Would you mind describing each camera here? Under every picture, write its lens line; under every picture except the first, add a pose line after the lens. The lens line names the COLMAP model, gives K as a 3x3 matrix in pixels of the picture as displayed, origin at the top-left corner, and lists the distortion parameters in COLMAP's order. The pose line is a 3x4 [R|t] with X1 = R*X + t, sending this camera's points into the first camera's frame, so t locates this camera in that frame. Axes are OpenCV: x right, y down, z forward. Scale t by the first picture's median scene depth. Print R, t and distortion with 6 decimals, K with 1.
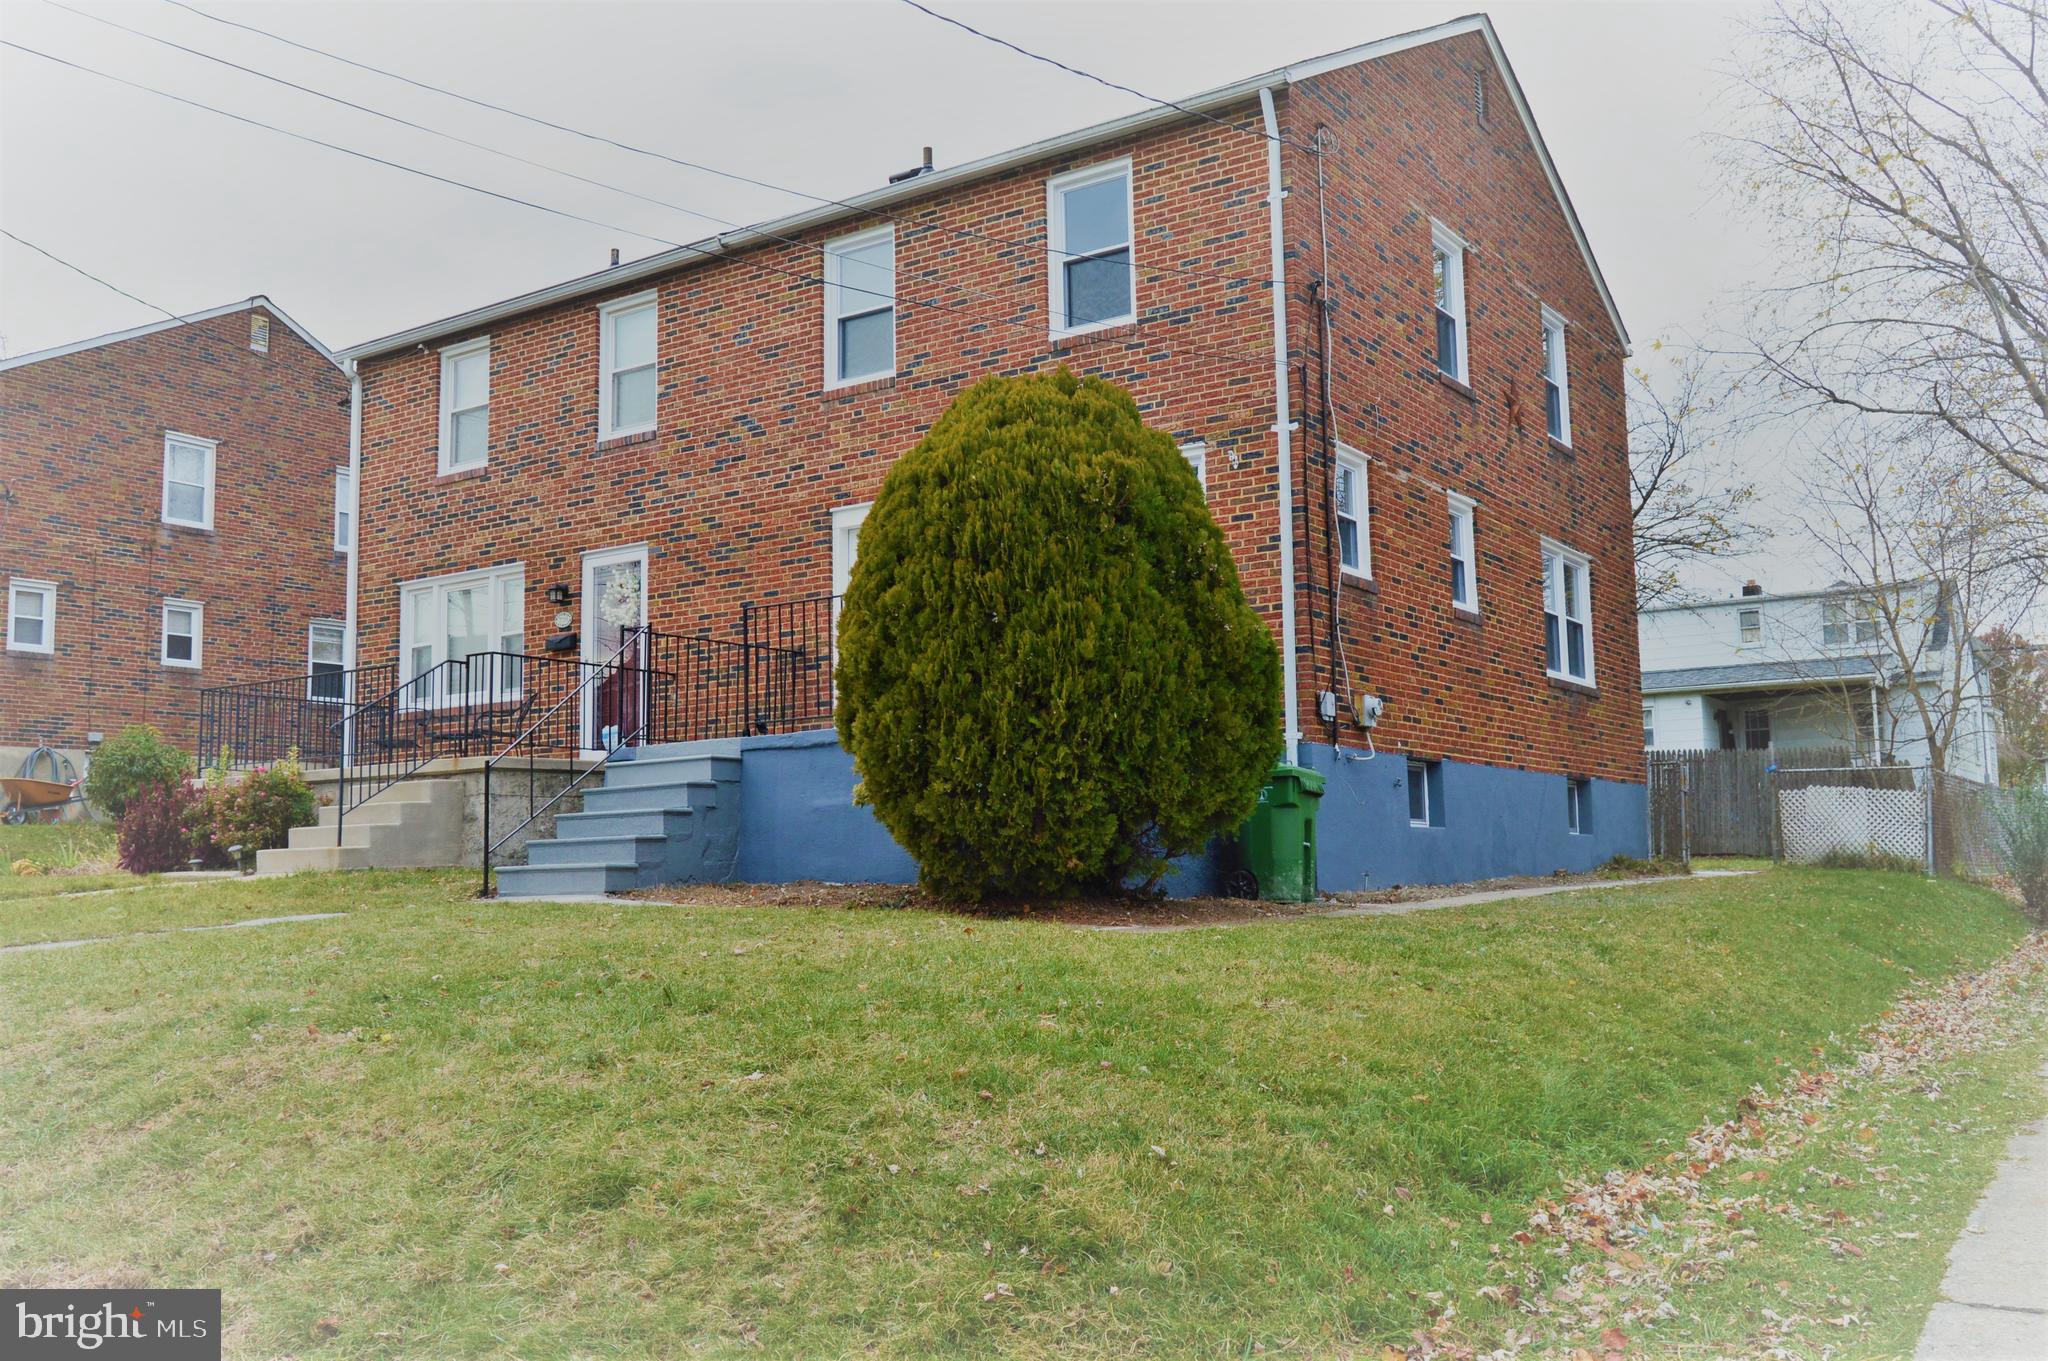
lens RADIAL K [[1752.8, 0, 1026.6], [0, 1752.8, 673.3], [0, 0, 1]] dist [-0.021436, 0.006659]
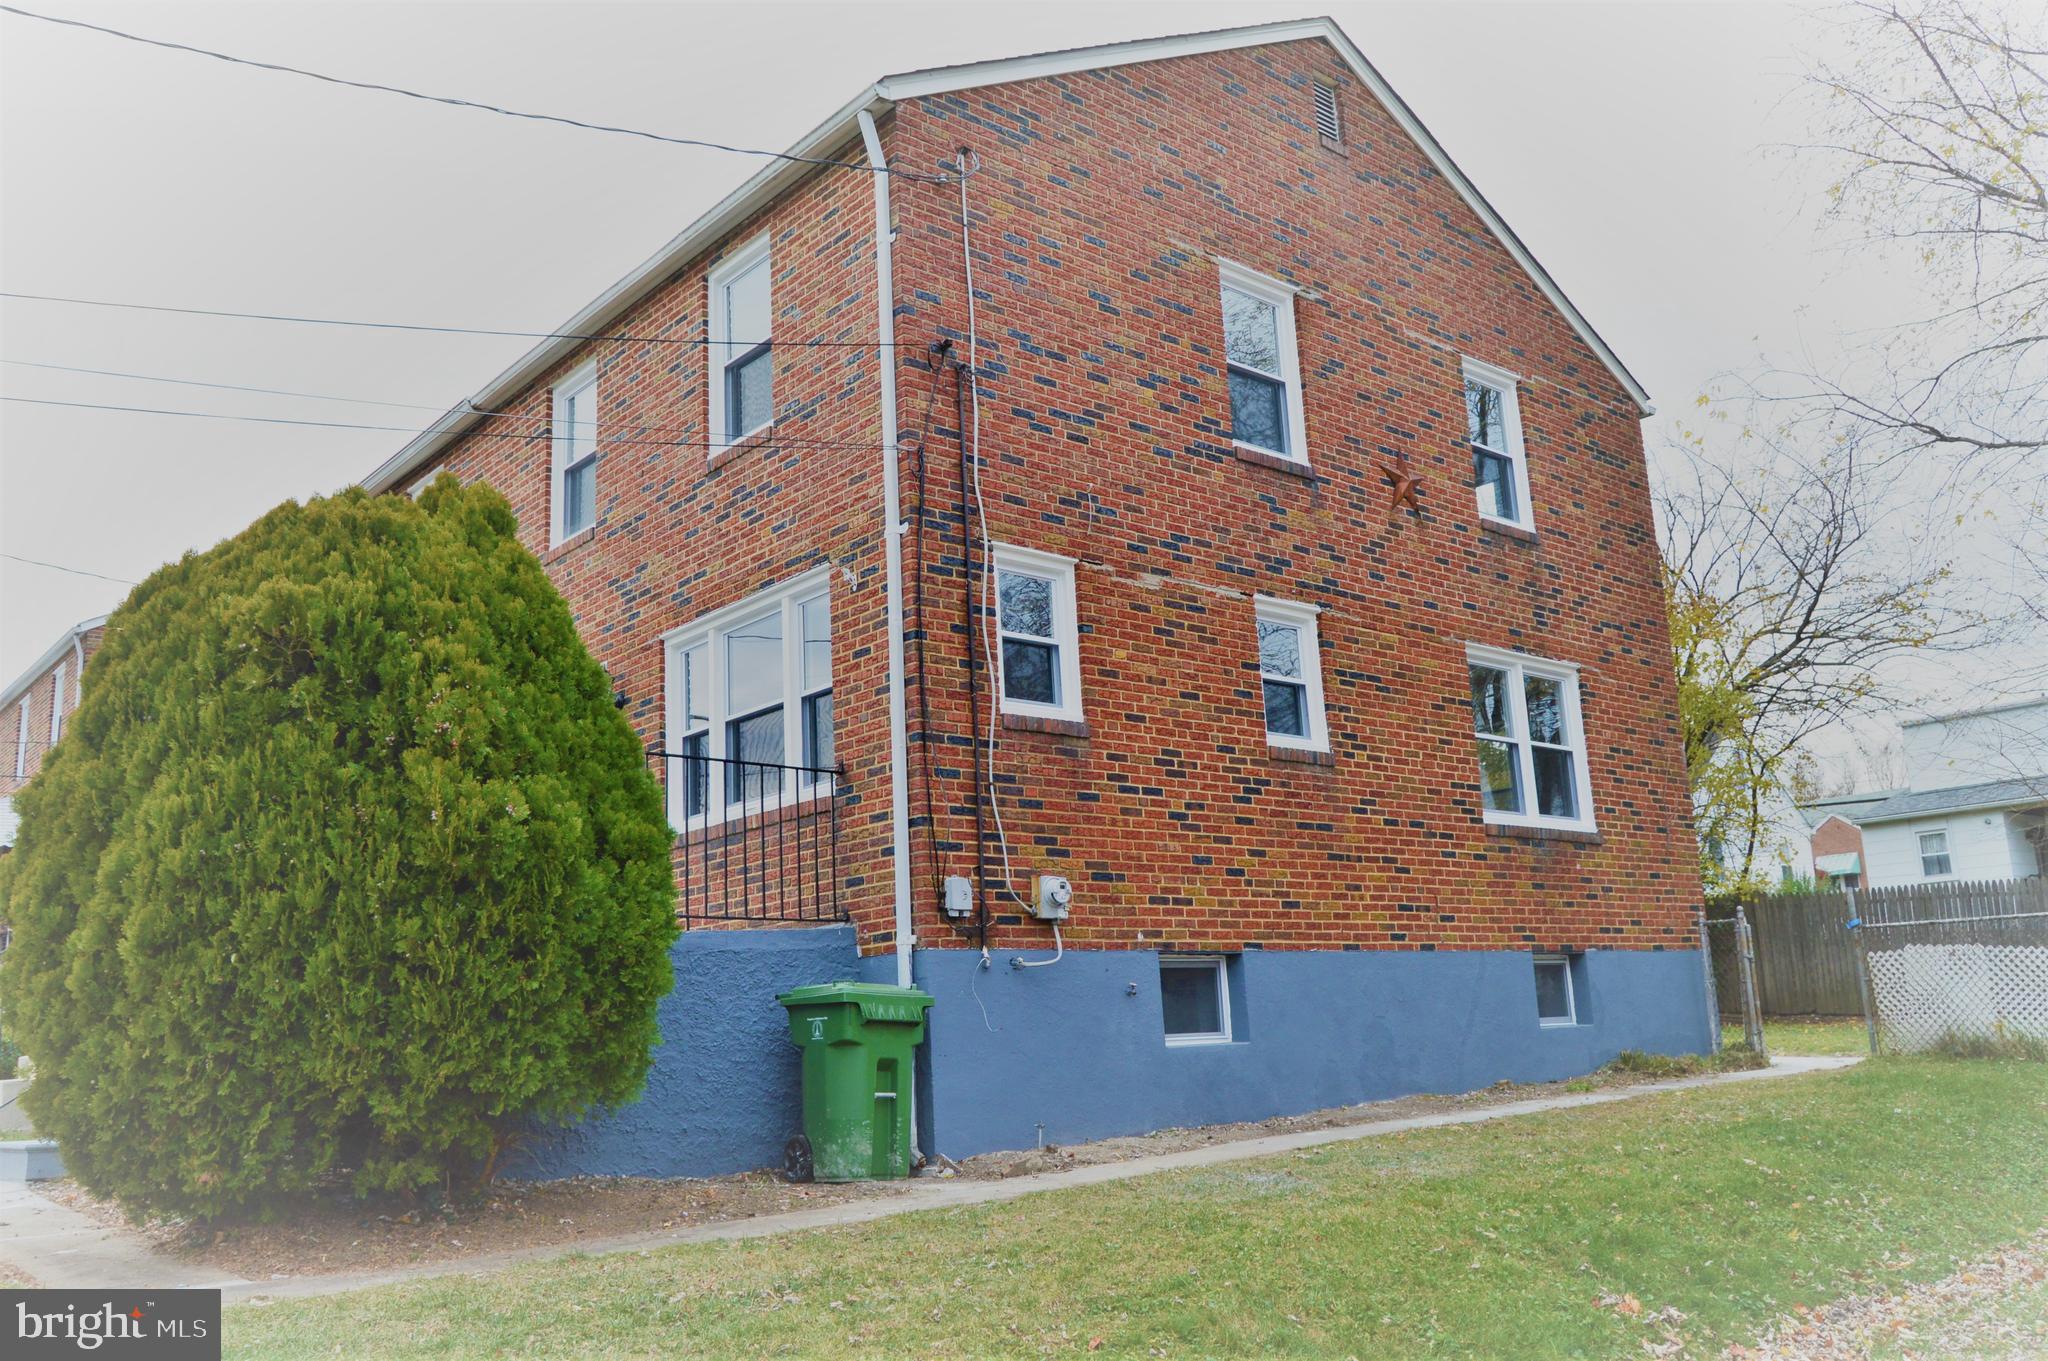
lens RADIAL K [[1624.7, 0, 1023.6], [0, 1624.7, 689.5], [0, 0, 1]] dist [-0.020780, -0.001685]
pose [[0.968101, -0.083361, -0.236288, 0.339885], [0.061734, 0.993319, -0.097502, 0.000449], [0.242837, 0.079805, 0.966779, 0.315371]]
